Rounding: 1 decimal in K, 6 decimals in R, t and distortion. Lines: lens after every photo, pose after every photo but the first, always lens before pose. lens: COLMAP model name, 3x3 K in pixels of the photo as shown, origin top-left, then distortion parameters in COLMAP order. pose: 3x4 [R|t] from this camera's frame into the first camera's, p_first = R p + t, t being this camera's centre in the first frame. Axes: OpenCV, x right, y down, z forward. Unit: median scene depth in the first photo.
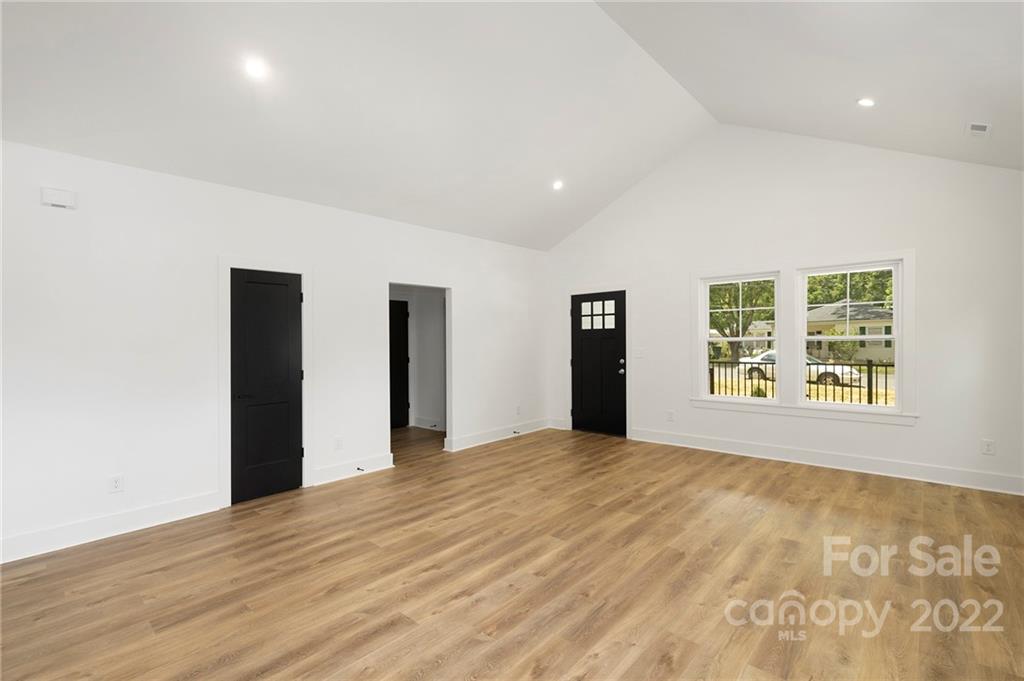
lens RADIAL K [[467.5, 0, 514.6], [0, 467.5, 340.0], [0, 0, 1]] dist [-0.001441, 0.000585]
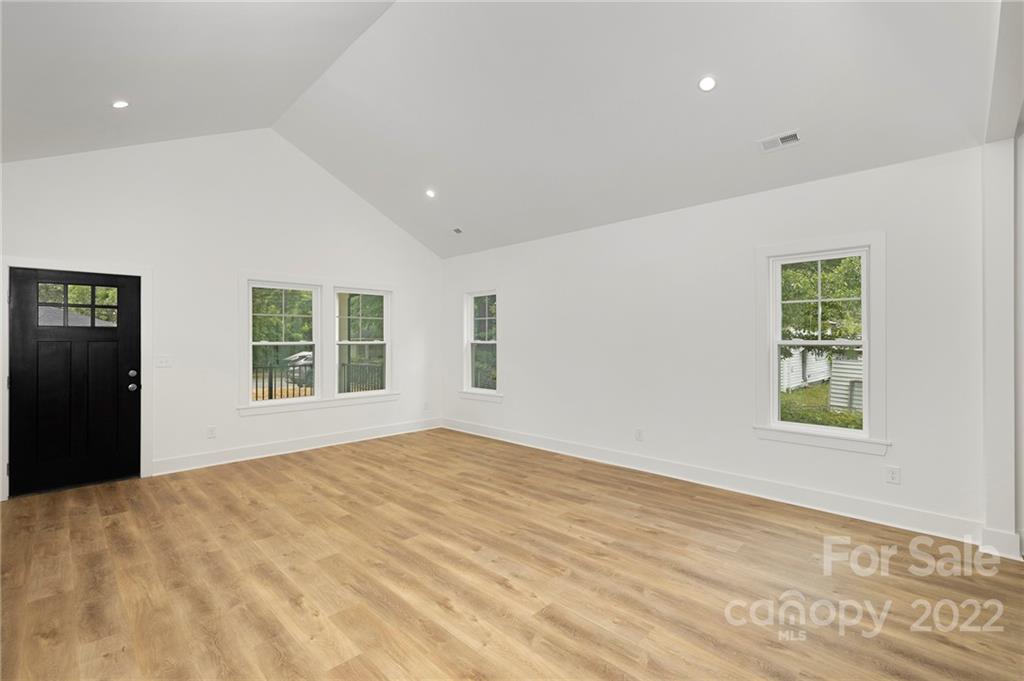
lens RADIAL K [[467.5, 0, 509.9], [0, 467.5, 341.1], [0, 0, 1]] dist [-0.001441, 0.000585]
pose [[0.041752, 0.011687, 0.999060, -0.864330], [0.002651, 0.999927, -0.011808, 0.010063], [-0.999124, 0.003142, 0.041718, 0.700305]]
